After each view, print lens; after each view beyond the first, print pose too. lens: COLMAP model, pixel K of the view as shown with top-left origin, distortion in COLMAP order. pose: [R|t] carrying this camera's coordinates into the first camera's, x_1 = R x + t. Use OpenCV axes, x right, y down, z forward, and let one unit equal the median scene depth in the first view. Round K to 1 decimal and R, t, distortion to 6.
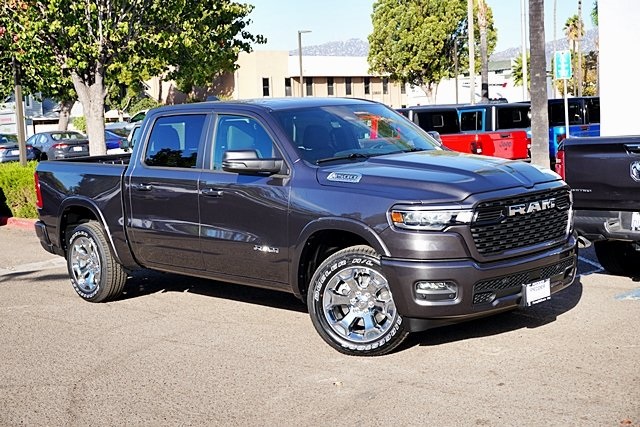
lens RADIAL K [[1006.0, 0, 320.0], [0, 1006.0, 213.5], [0, 0, 1]] dist [0.016795, -0.056878]
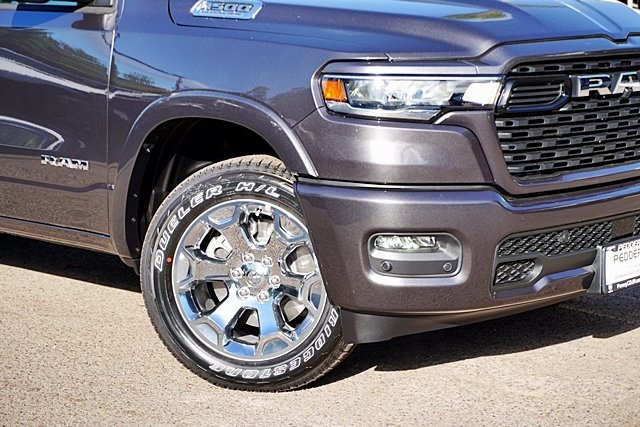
lens RADIAL K [[1369.9, 0, 320.0], [0, 1369.9, 213.5], [0, 0, 1]] dist [0.002934, 0.116078]
pose [[0.998380, 0.026300, 0.050453, 0.038431], [-0.028199, 0.998906, 0.037294, 0.034060], [-0.049417, -0.038656, 0.998030, 0.360471]]
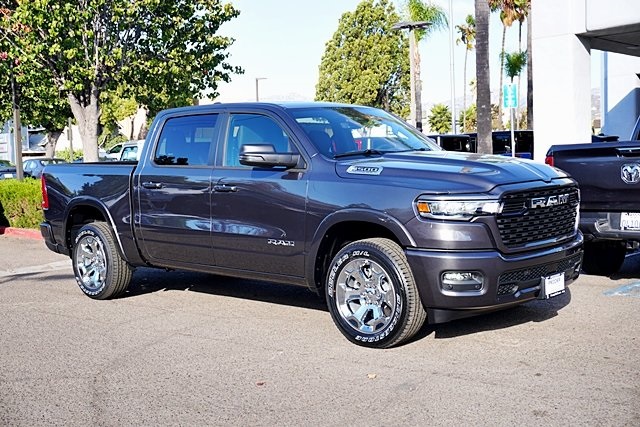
lens RADIAL K [[844.6, 0, 320.0], [0, 844.6, 213.5], [0, 0, 1]] dist [0.002019, 0.037883]
pose [[0.997782, 0.008923, 0.065969, -0.075999], [-0.006989, 0.999540, -0.029497, 0.032743], [-0.066202, 0.028971, 0.997386, 0.160607]]
